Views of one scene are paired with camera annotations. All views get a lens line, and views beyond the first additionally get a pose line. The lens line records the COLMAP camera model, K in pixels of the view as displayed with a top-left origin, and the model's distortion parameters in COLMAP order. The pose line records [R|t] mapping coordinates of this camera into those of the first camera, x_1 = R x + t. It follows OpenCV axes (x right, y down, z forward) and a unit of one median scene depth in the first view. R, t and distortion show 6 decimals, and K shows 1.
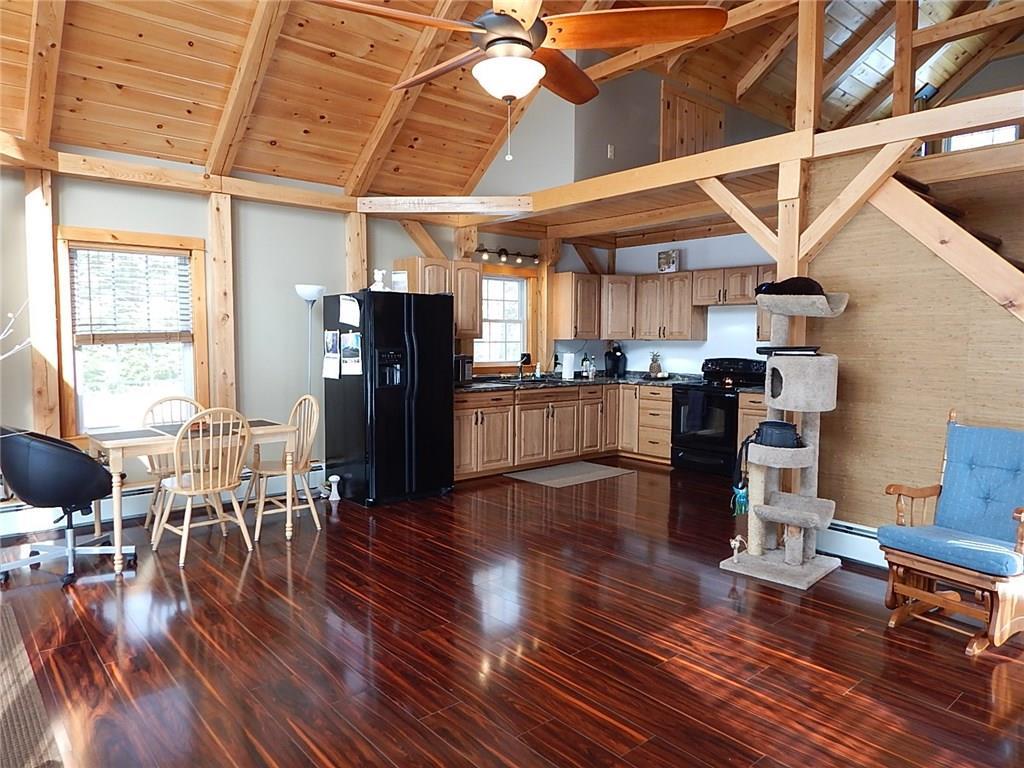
lens RADIAL K [[677.8, 0, 512.0], [0, 677.8, 384.0], [0, 0, 1]] dist [-0.001125, -0.001377]
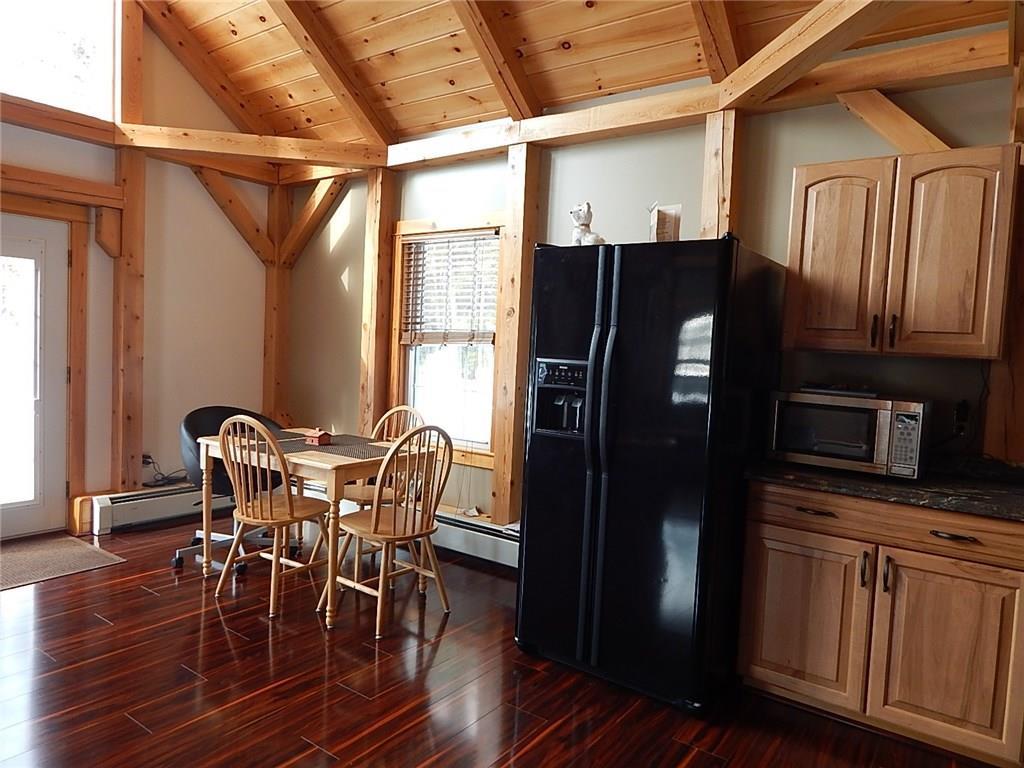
lens RADIAL K [[677.8, 0, 512.0], [0, 677.8, 384.0], [0, 0, 1]] dist [-0.001125, -0.001377]
pose [[0.224030, 0.063908, -0.972485, 0.296286], [-0.109125, 0.993218, 0.040132, -0.050138], [0.968454, 0.097131, 0.229484, 0.834509]]
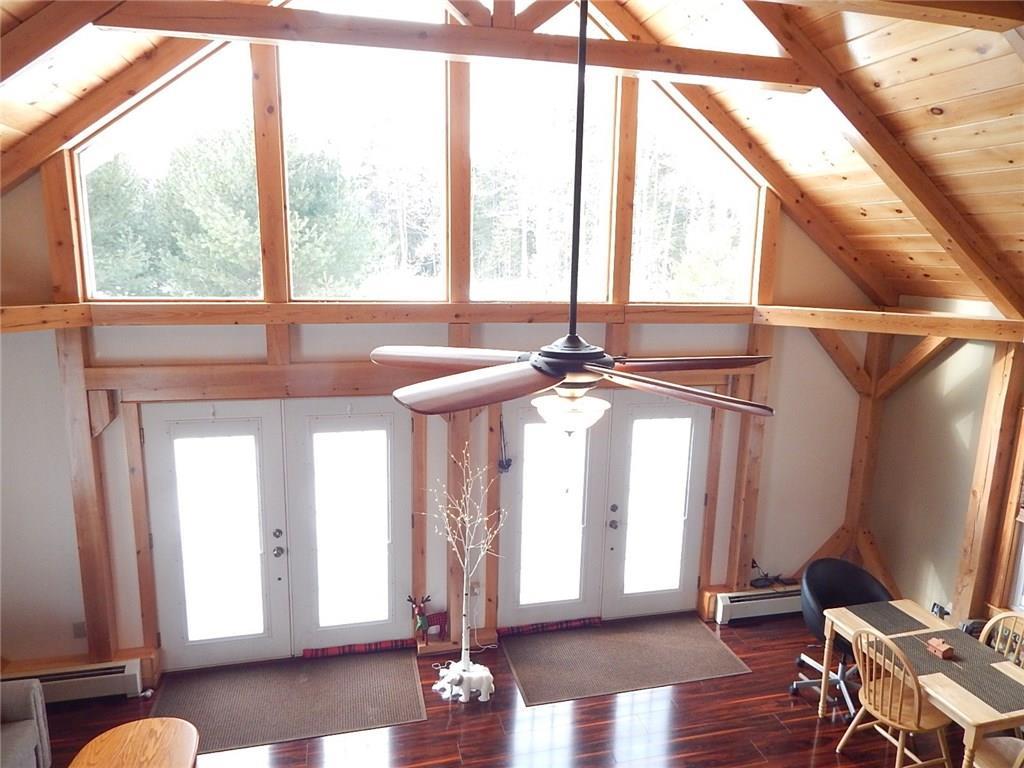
lens RADIAL K [[677.8, 0, 512.0], [0, 677.8, 384.0], [0, 0, 1]] dist [-0.001125, -0.001377]
pose [[-0.449346, 0.159213, -0.879056, 0.425007], [-0.086171, 0.971678, 0.220036, -0.345435], [0.889192, 0.174621, -0.422900, 0.658281]]
